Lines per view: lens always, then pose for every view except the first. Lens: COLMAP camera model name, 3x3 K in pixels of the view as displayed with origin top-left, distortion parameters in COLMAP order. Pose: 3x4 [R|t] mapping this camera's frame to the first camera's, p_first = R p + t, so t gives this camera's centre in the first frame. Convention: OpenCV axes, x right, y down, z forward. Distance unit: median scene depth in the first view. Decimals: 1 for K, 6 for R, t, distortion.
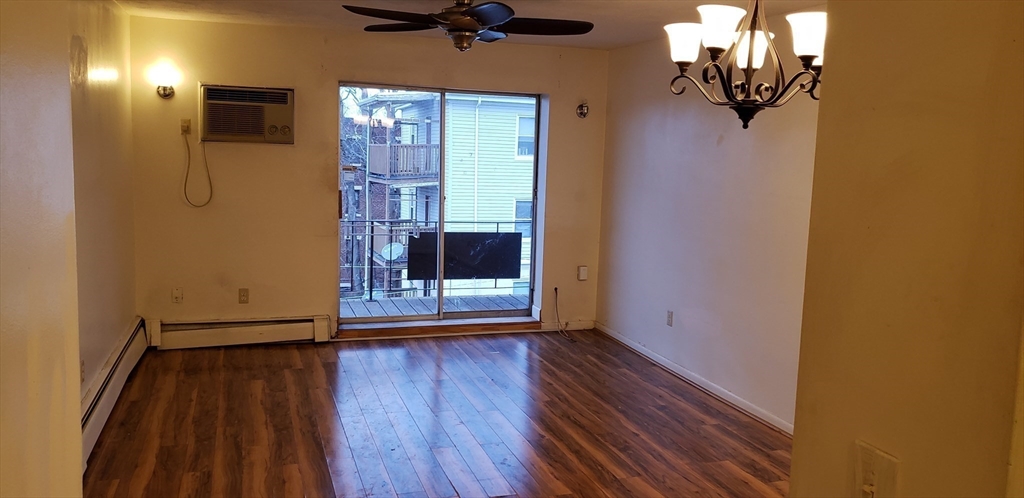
lens RADIAL K [[813.5, 0, 523.1], [0, 813.5, 244.3], [0, 0, 1]] dist [0.064662, -0.134586]
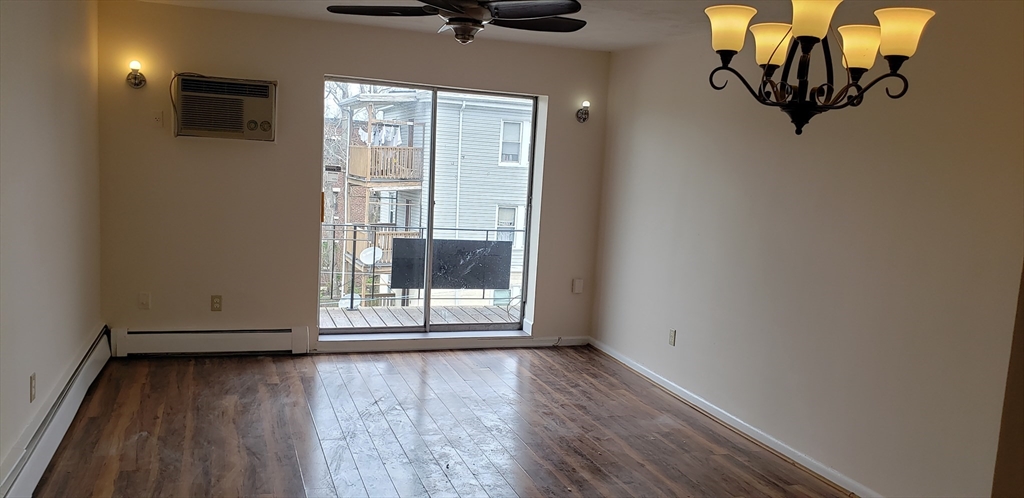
lens RADIAL K [[813.5, 0, 521.4], [0, 813.5, 254.8], [0, 0, 1]] dist [0.064662, -0.134586]
pose [[0.999373, 0.023978, 0.026048, -0.021289], [-0.024103, 0.999699, 0.004514, -0.004543], [-0.025932, -0.005139, 0.999651, 0.062745]]
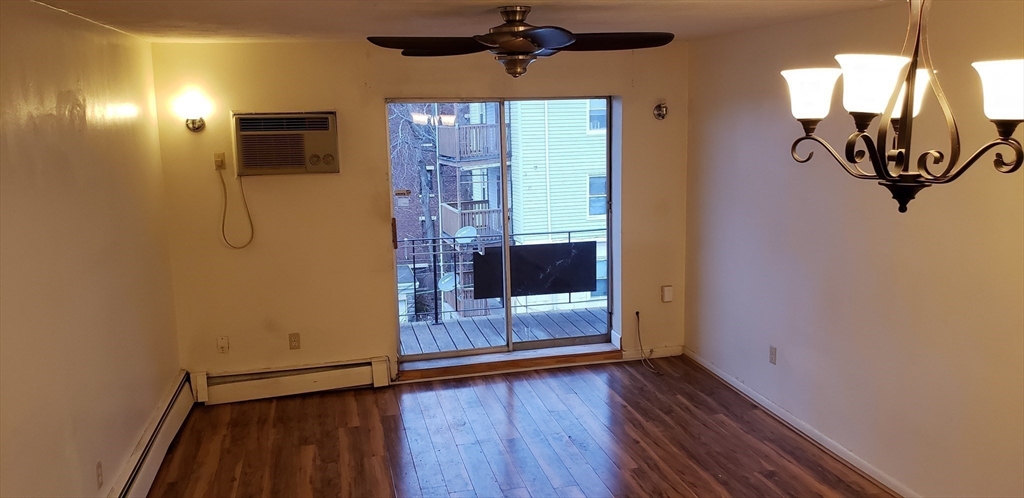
lens RADIAL K [[813.5, 0, 531.8], [0, 813.5, 242.9], [0, 0, 1]] dist [0.064662, -0.134586]
pose [[0.995678, -0.039391, -0.084106, 0.003678], [0.042970, 0.998228, 0.041175, -0.075611], [0.082335, -0.044611, 0.995606, 0.123167]]
